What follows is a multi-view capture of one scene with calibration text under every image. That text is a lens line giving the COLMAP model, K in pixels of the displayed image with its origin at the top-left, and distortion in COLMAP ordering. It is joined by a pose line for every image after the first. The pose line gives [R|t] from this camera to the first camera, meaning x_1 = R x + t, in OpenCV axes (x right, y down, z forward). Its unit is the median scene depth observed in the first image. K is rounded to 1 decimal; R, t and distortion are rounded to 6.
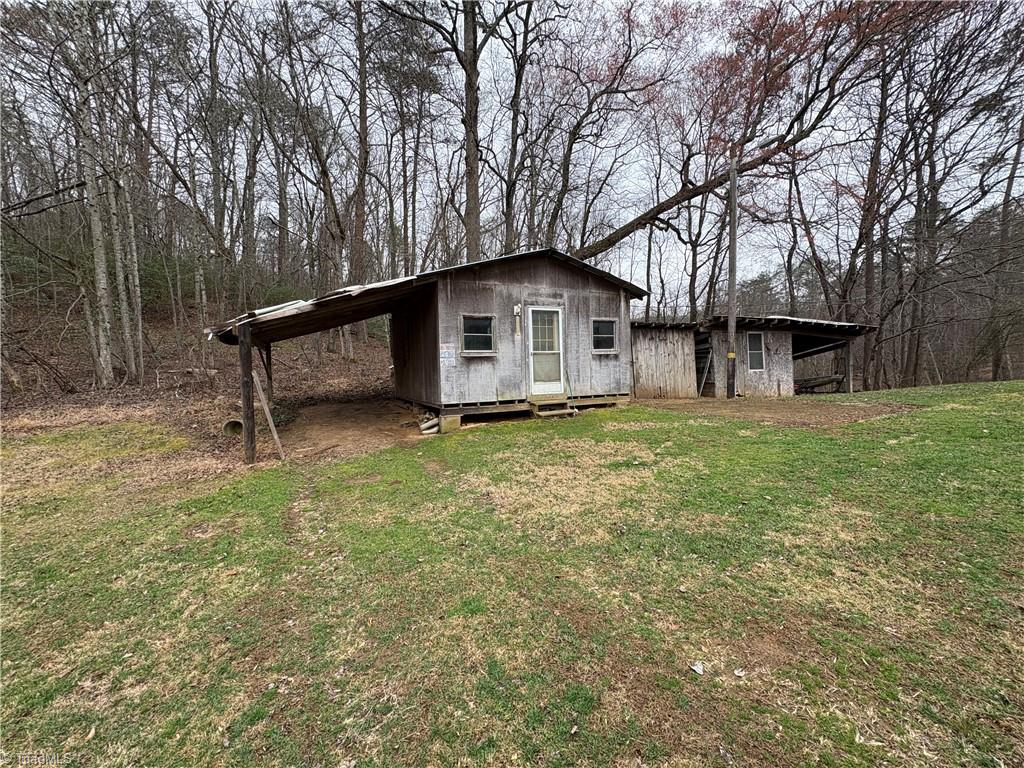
lens RADIAL K [[408.2, 0, 513.6], [0, 408.2, 384.7], [0, 0, 1]] dist [-0.001041, -0.000010]
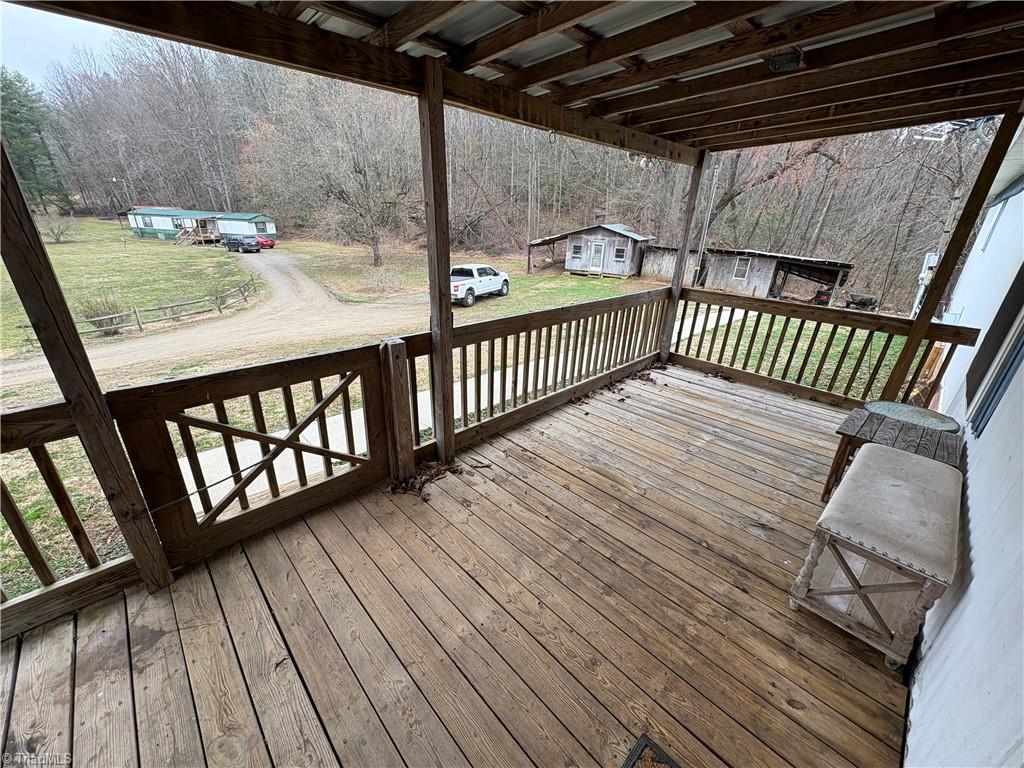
lens RADIAL K [[408.2, 0, 511.9], [0, 408.2, 384.3], [0, 0, 1]] dist [-0.001041, -0.000010]
pose [[0.561910, 0.365853, -0.741895, 2.523520], [-0.089478, 0.918497, 0.385171, -0.348837], [0.822344, -0.150049, 0.548849, -1.530987]]
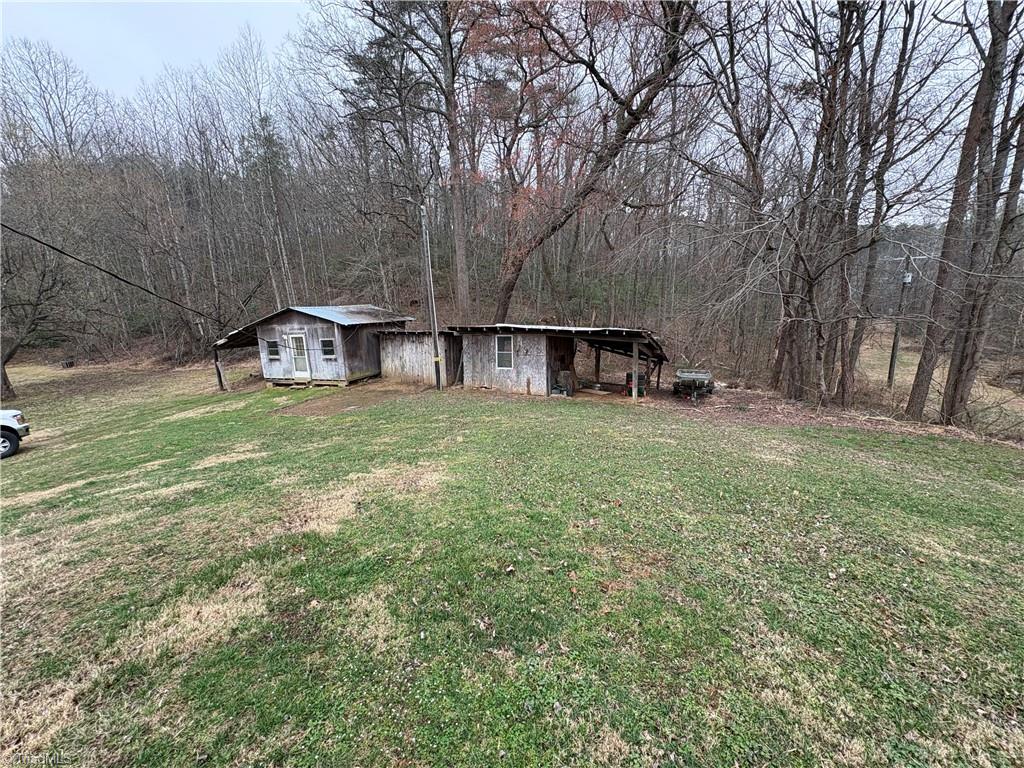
lens RADIAL K [[408.2, 0, 513.0], [0, 408.2, 388.3], [0, 0, 1]] dist [-0.001041, -0.000010]
pose [[0.704731, 0.137728, -0.695978, 2.298101], [-0.007123, 0.982301, 0.187176, -0.318584], [0.709439, -0.126952, 0.693239, 0.318939]]
